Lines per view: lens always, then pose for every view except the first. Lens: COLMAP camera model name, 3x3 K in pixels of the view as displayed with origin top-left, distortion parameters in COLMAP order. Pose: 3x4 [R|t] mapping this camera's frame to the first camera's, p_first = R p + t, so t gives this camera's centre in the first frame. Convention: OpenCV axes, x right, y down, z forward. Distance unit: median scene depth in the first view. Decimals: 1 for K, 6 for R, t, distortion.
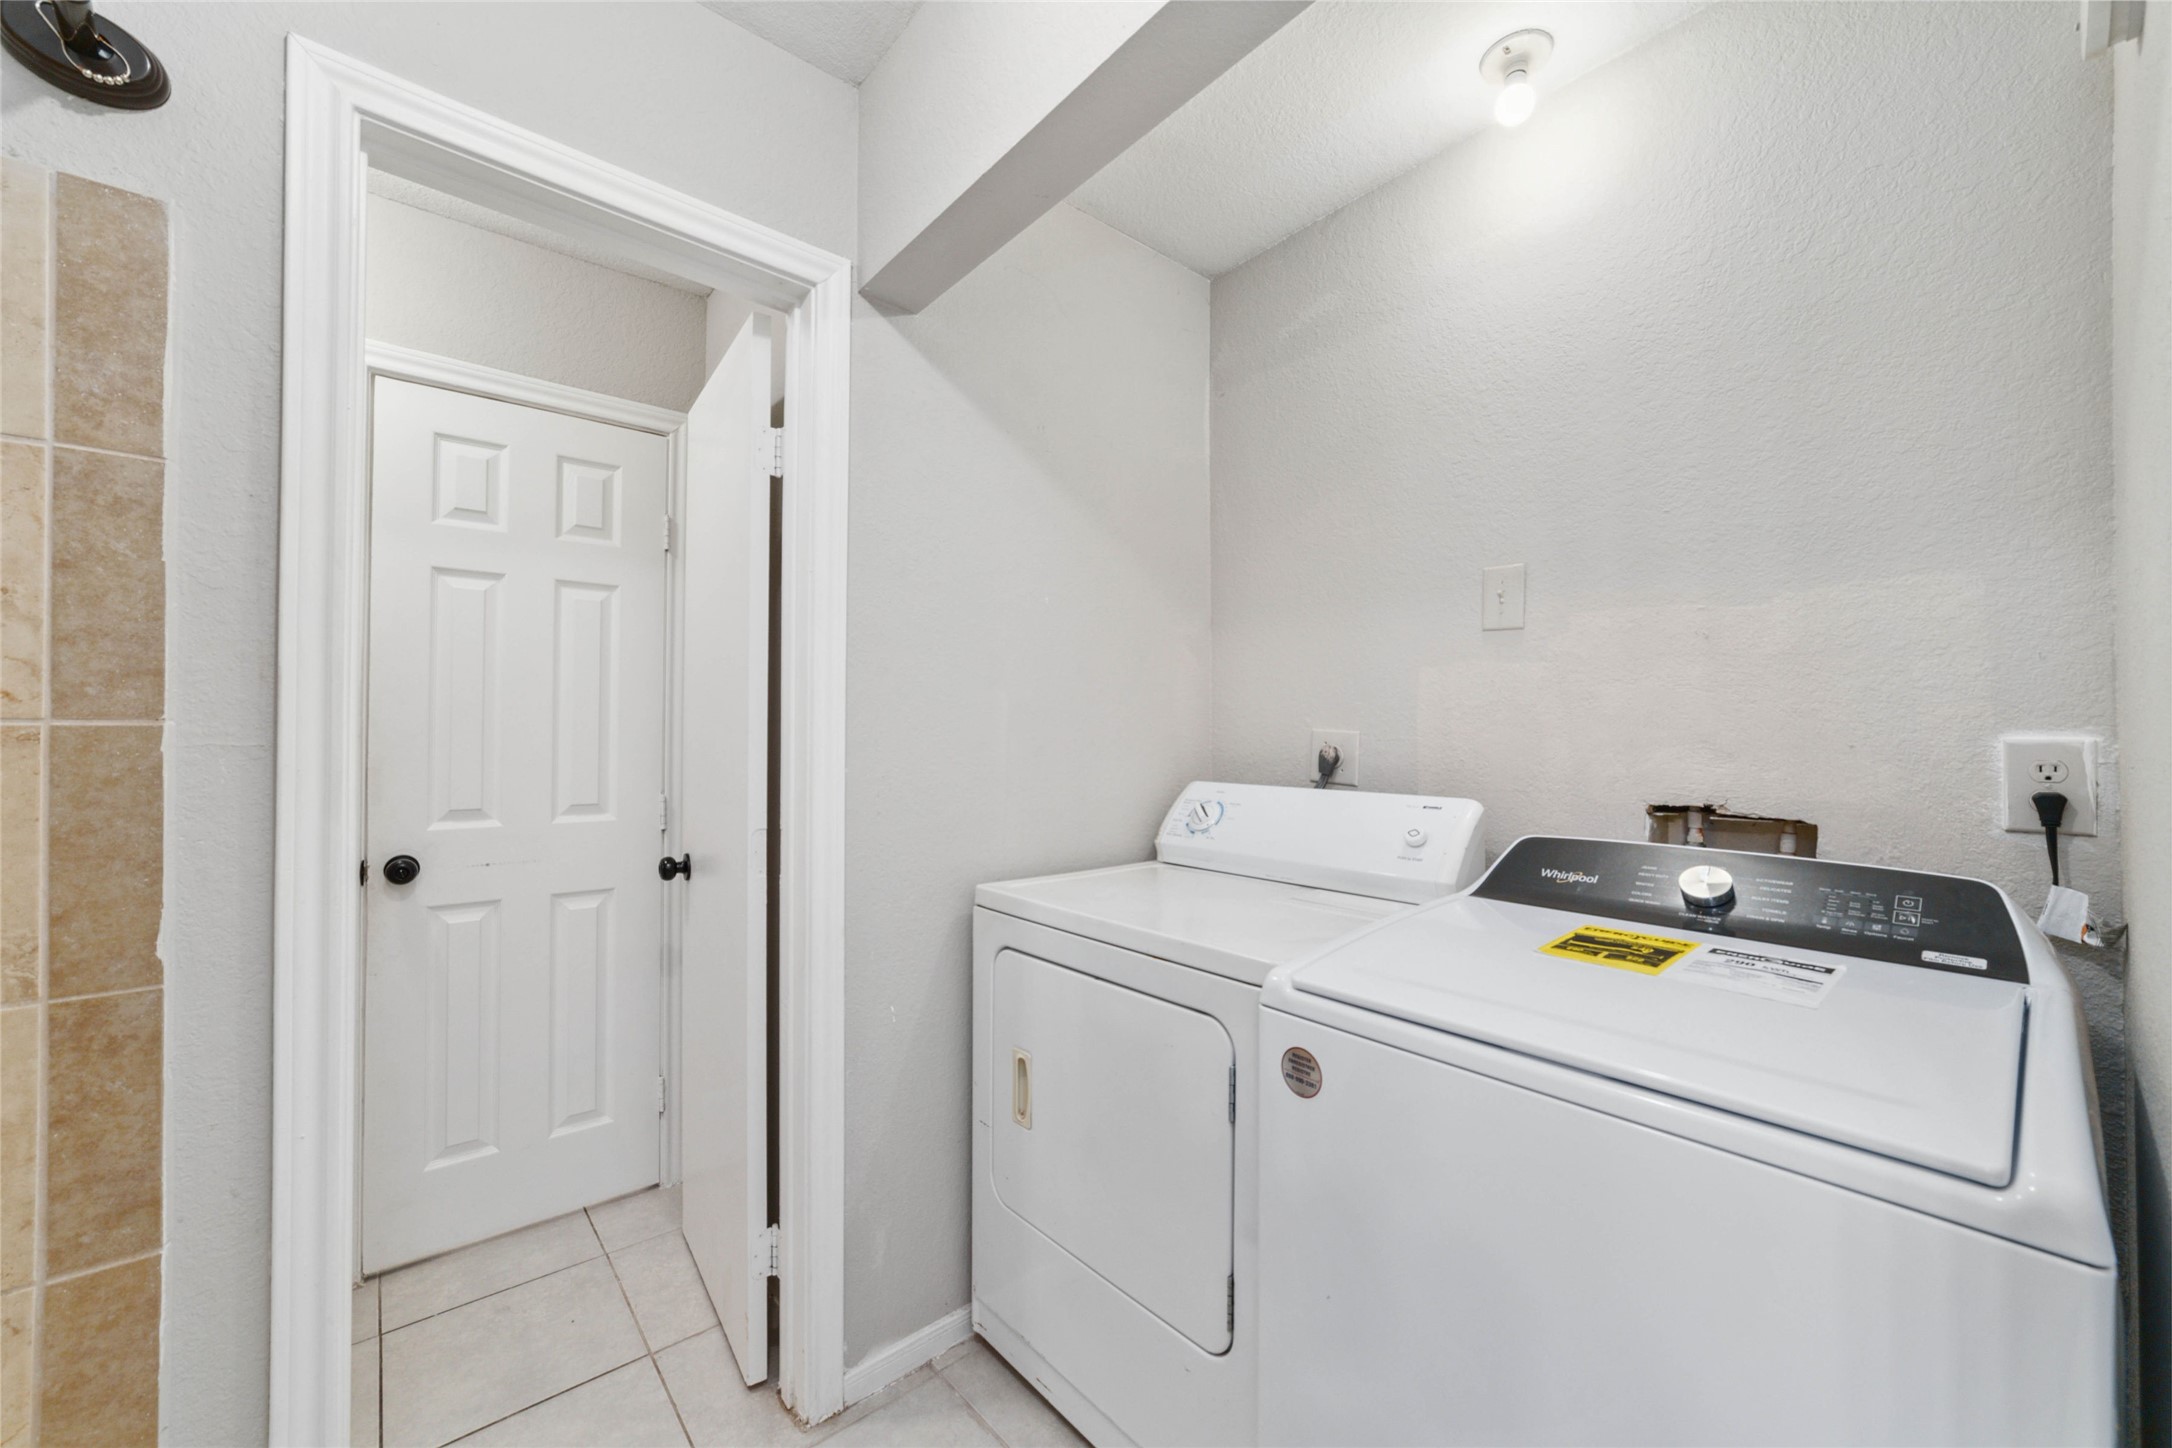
lens RADIAL K [[835.0, 0, 1082.4], [0, 835.0, 723.1], [0, 0, 1]] dist [-0.026506, 0.009815]
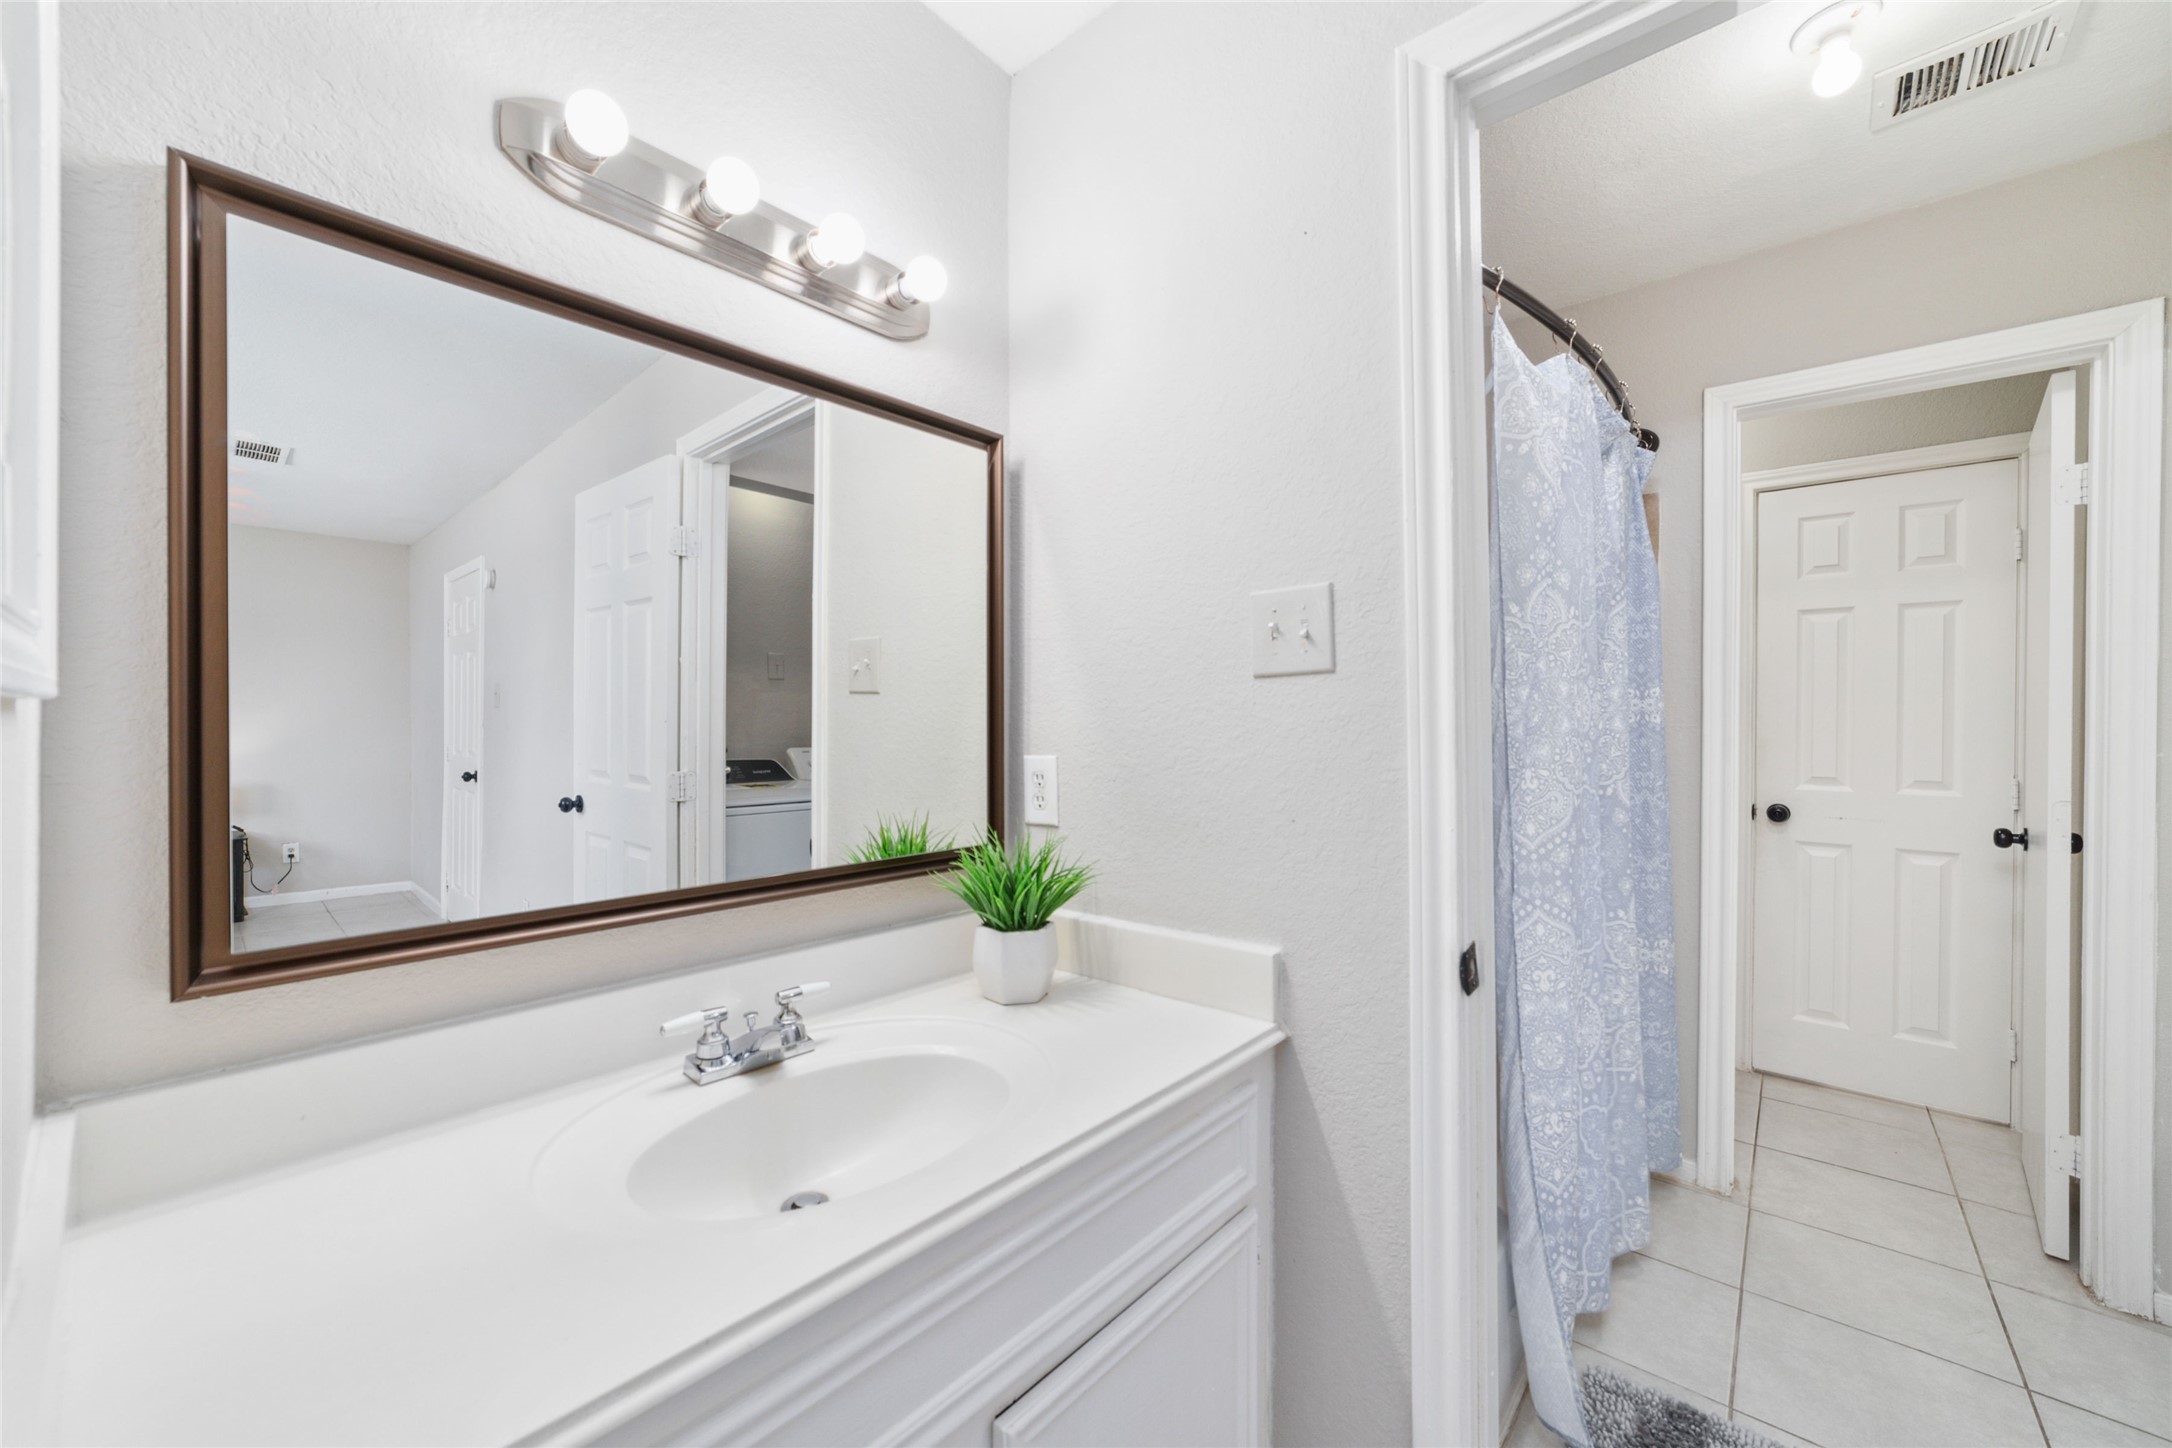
lens RADIAL K [[835.0, 0, 1082.4], [0, 835.0, 723.1], [0, 0, 1]] dist [-0.026506, 0.009815]
pose [[0.142632, -0.000242, -0.989776, 0.467427], [0.006153, 0.999981, 0.000642, 0.002544], [0.989757, -0.006181, 0.142631, -0.461577]]
